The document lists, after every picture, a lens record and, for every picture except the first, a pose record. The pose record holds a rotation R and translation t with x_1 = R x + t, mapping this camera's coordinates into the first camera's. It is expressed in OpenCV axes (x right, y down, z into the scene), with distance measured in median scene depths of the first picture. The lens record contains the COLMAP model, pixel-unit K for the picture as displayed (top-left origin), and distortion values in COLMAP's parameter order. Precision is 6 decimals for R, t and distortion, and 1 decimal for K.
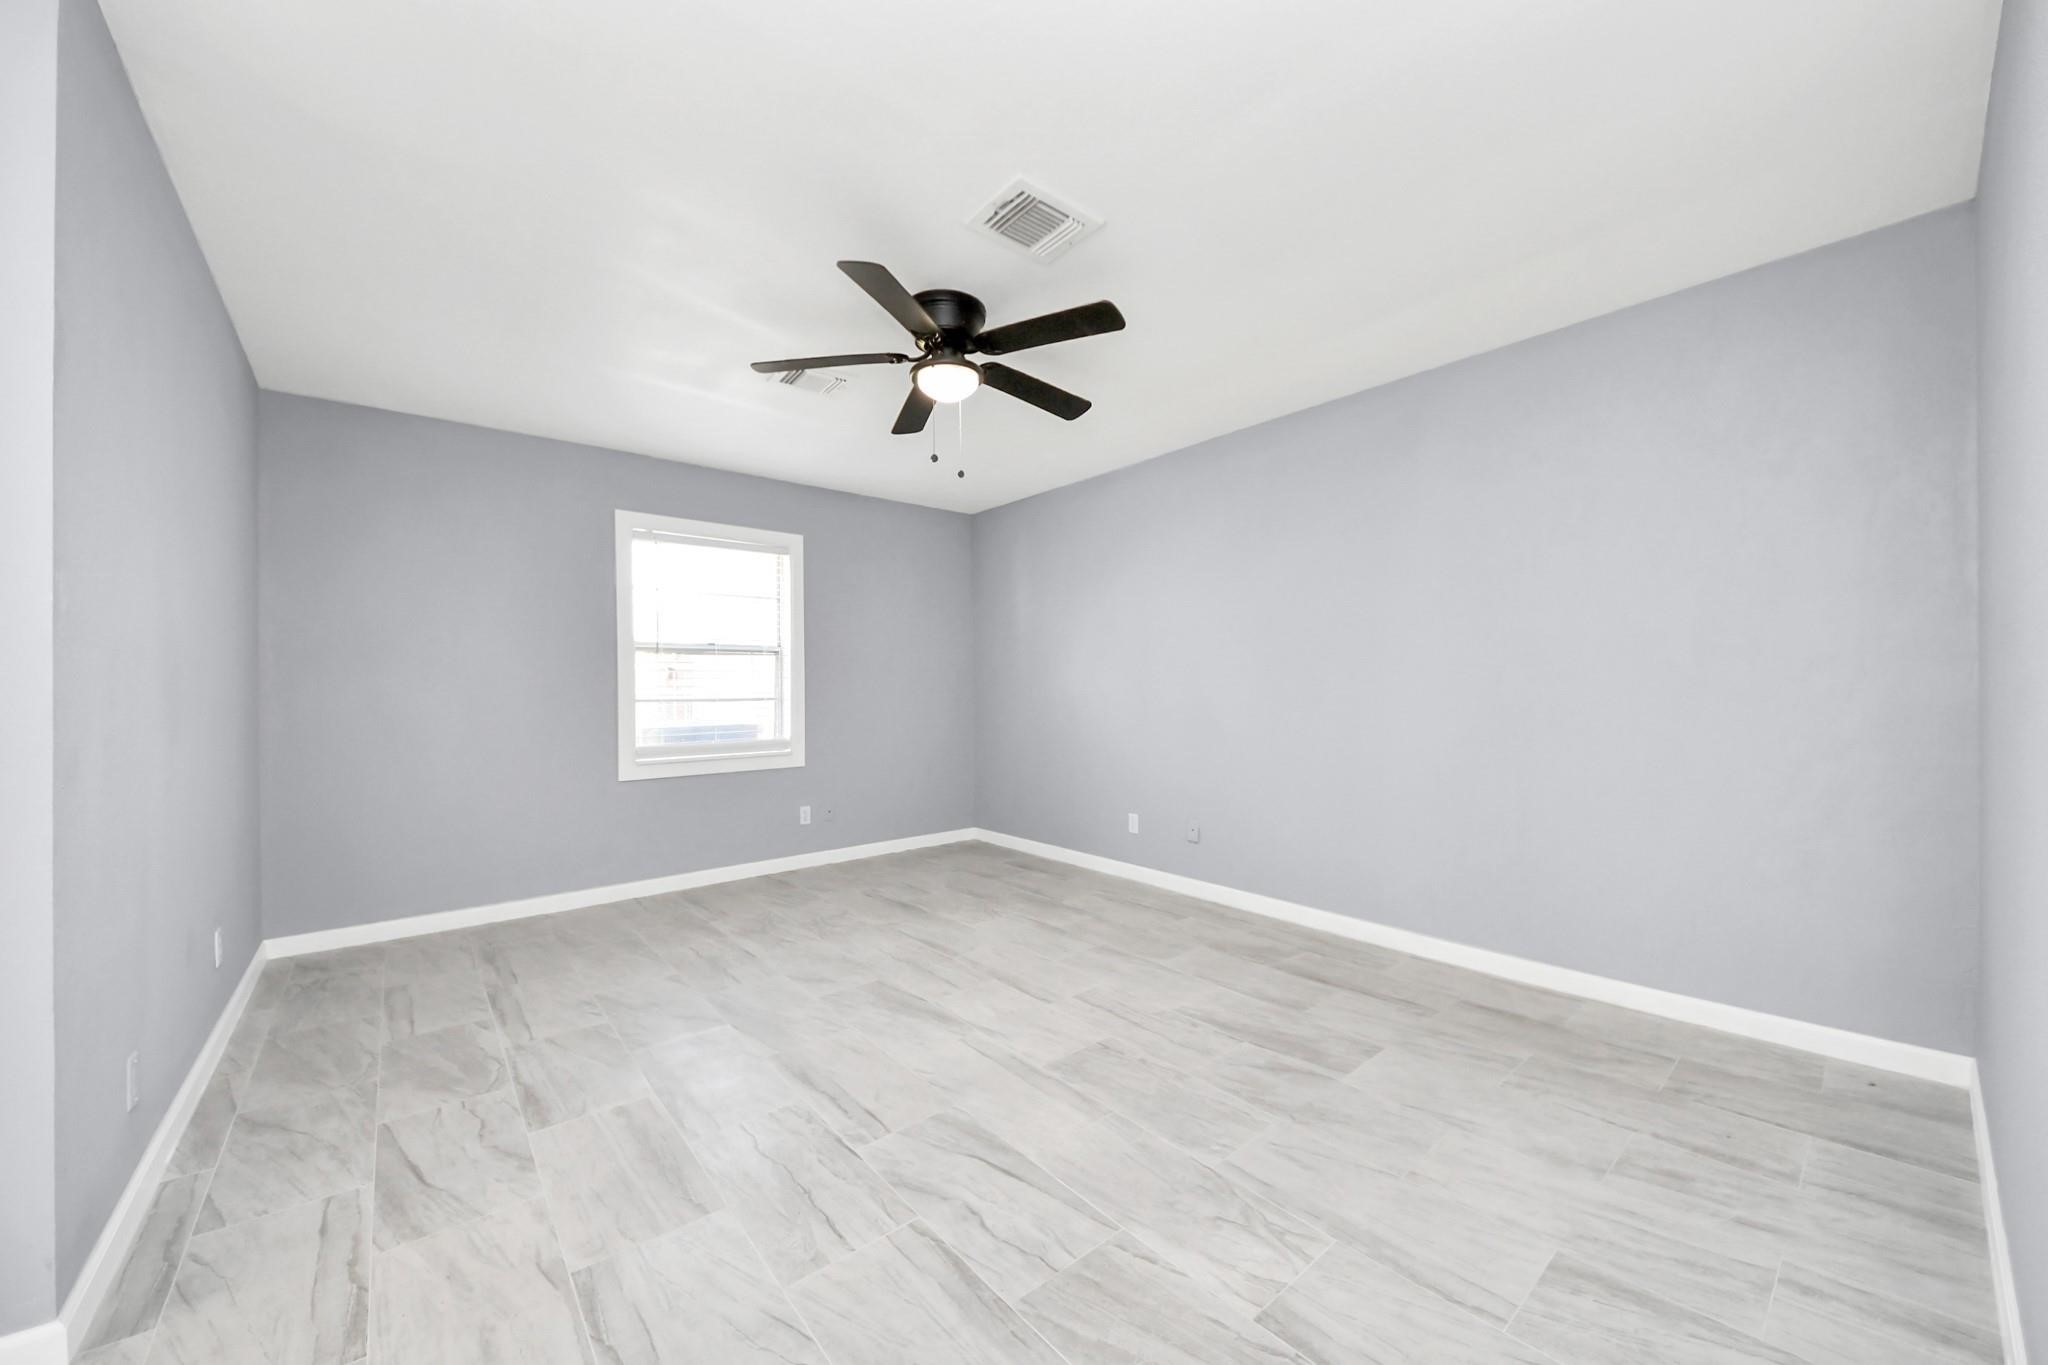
lens RADIAL K [[744.2, 0, 1029.6], [0, 744.2, 679.6], [0, 0, 1]] dist [0.019227, -0.007540]
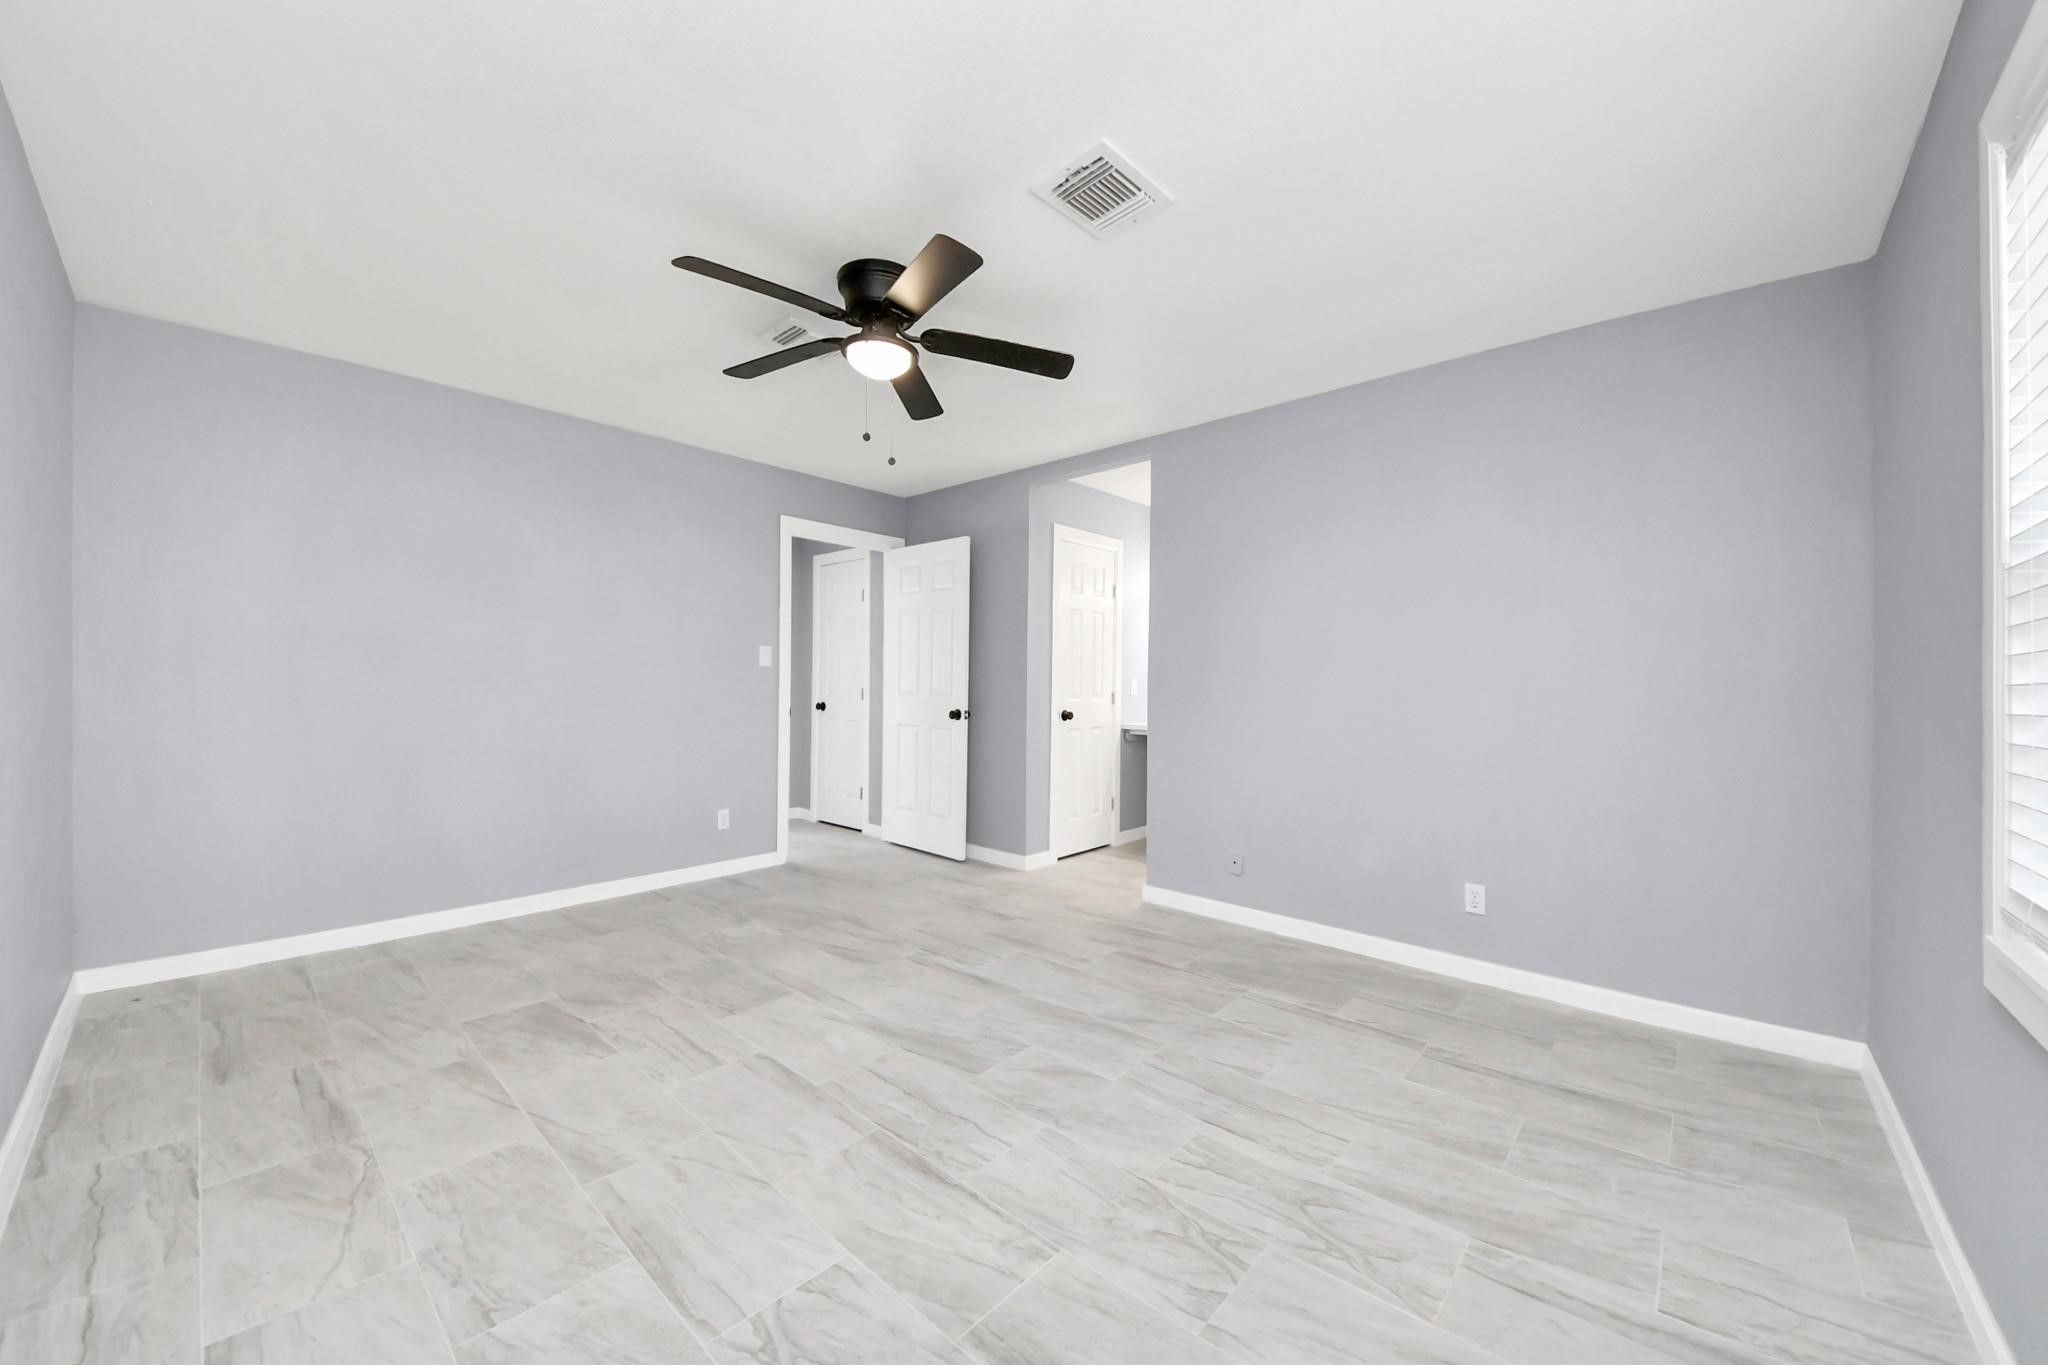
lens RADIAL K [[744.2, 0, 1025.5], [0, 744.2, 700.5], [0, 0, 1]] dist [0.019227, -0.007540]
pose [[-0.991108, 0.003808, -0.133007, -0.168410], [0.002482, 0.999946, 0.010135, 0.014313], [0.133038, 0.009715, -0.991063, 1.927487]]
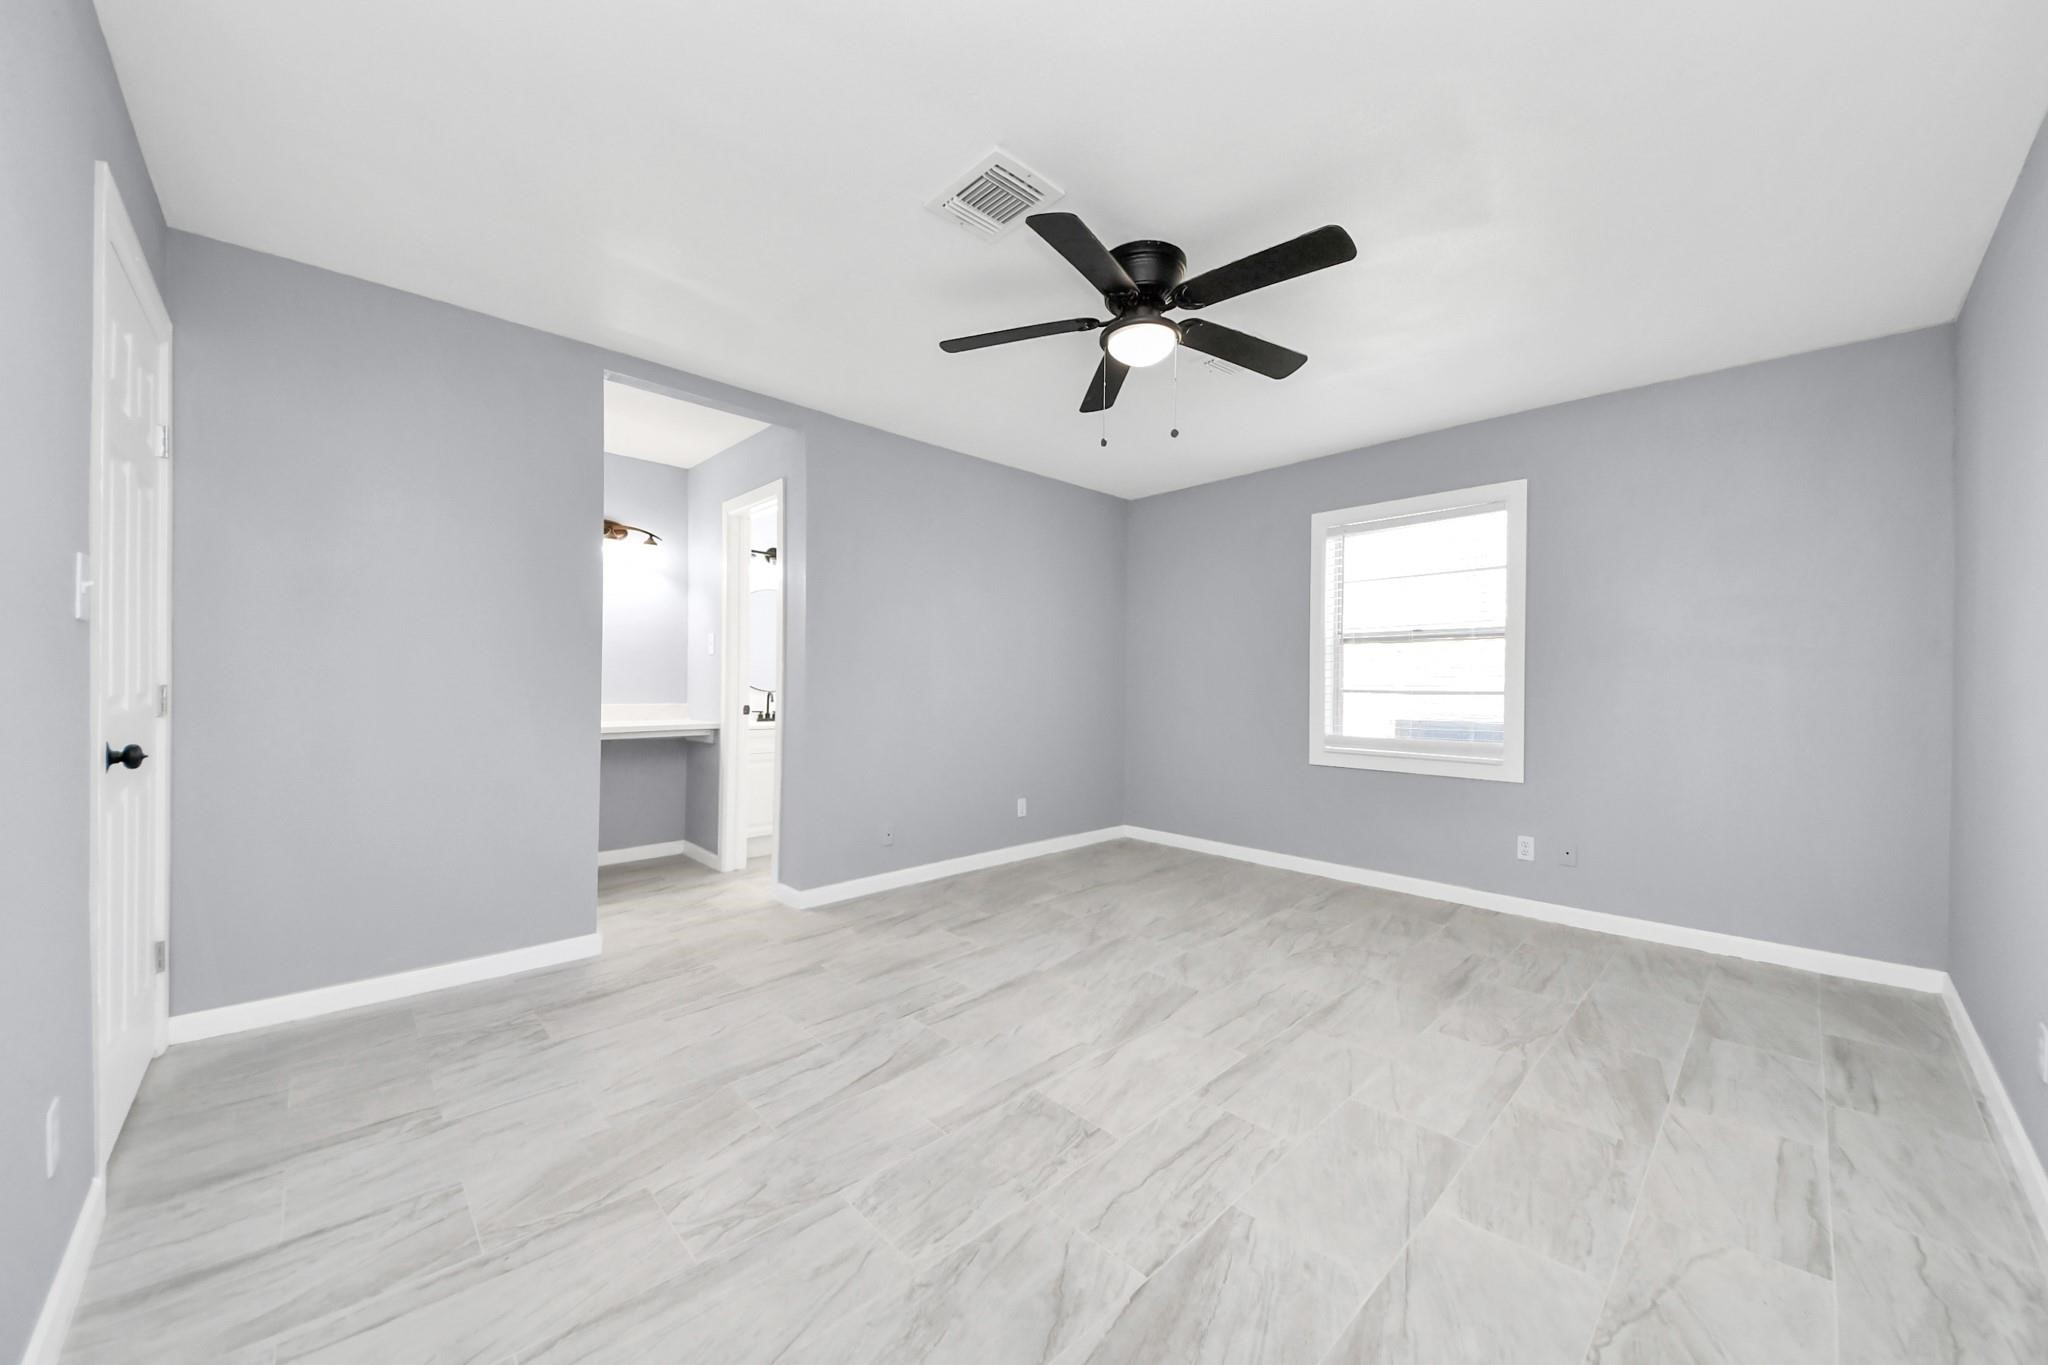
lens RADIAL K [[744.2, 0, 1000.8], [0, 744.2, 682.0], [0, 0, 1]] dist [0.019227, -0.007540]
pose [[0.046449, 0.011609, -0.998853, 0.788868], [0.005957, 0.999911, 0.011898, 0.001173], [0.998903, -0.006503, 0.046376, 0.775994]]
